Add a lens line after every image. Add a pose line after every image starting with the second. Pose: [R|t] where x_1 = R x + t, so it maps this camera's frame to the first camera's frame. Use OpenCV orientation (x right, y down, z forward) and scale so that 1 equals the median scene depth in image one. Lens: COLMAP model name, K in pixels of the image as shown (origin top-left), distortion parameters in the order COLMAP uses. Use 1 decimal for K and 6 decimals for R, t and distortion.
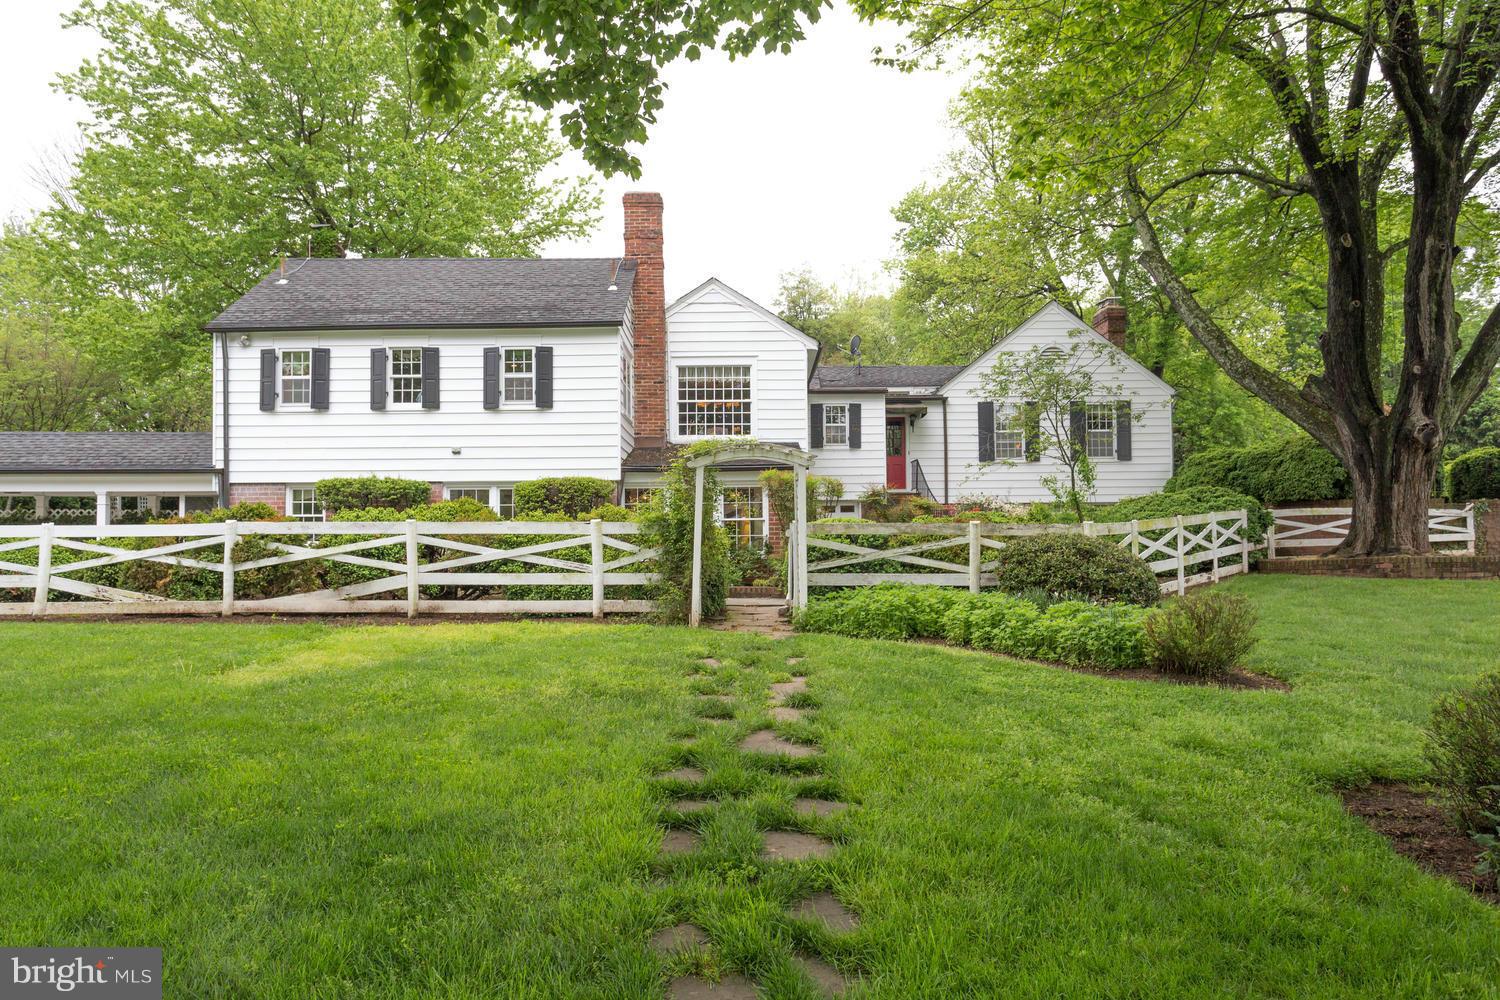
lens RADIAL K [[730.4, 0, 750.0], [0, 730.4, 500.0], [0, 0, 1]] dist [-0.004262, 0.006749]
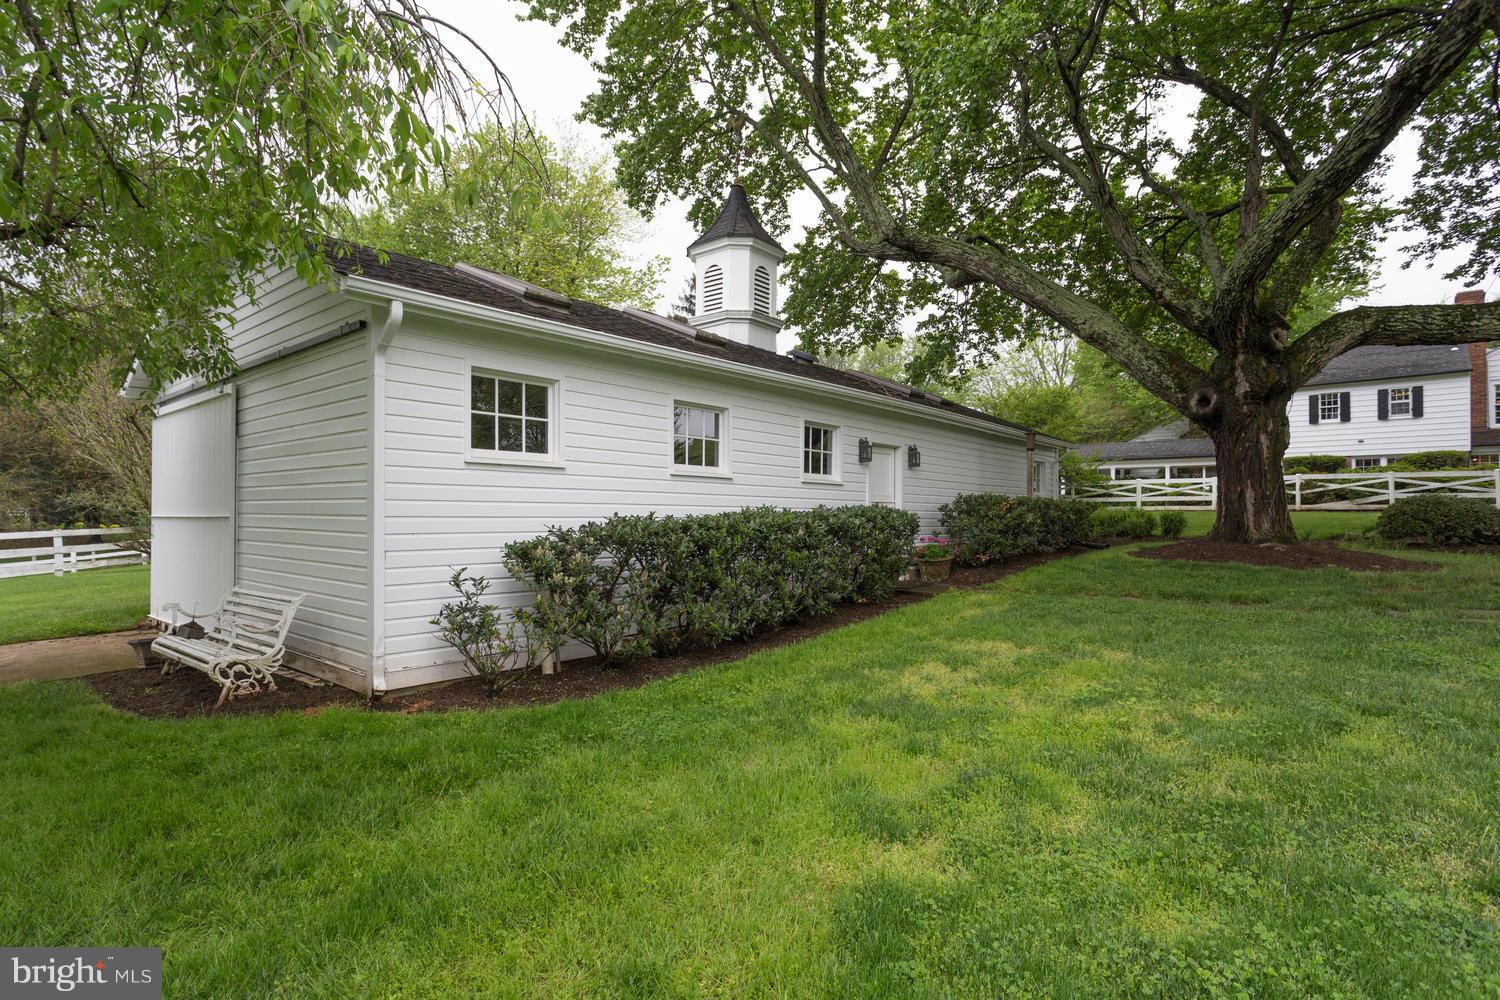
lens RADIAL K [[730.4, 0, 750.0], [0, 730.4, 500.0], [0, 0, 1]] dist [-0.004262, 0.006749]
pose [[0.808250, -0.007472, -0.588793, -0.585872], [0.030705, 0.999094, 0.029471, -0.012430], [0.588039, -0.041899, 0.807747, -1.726258]]
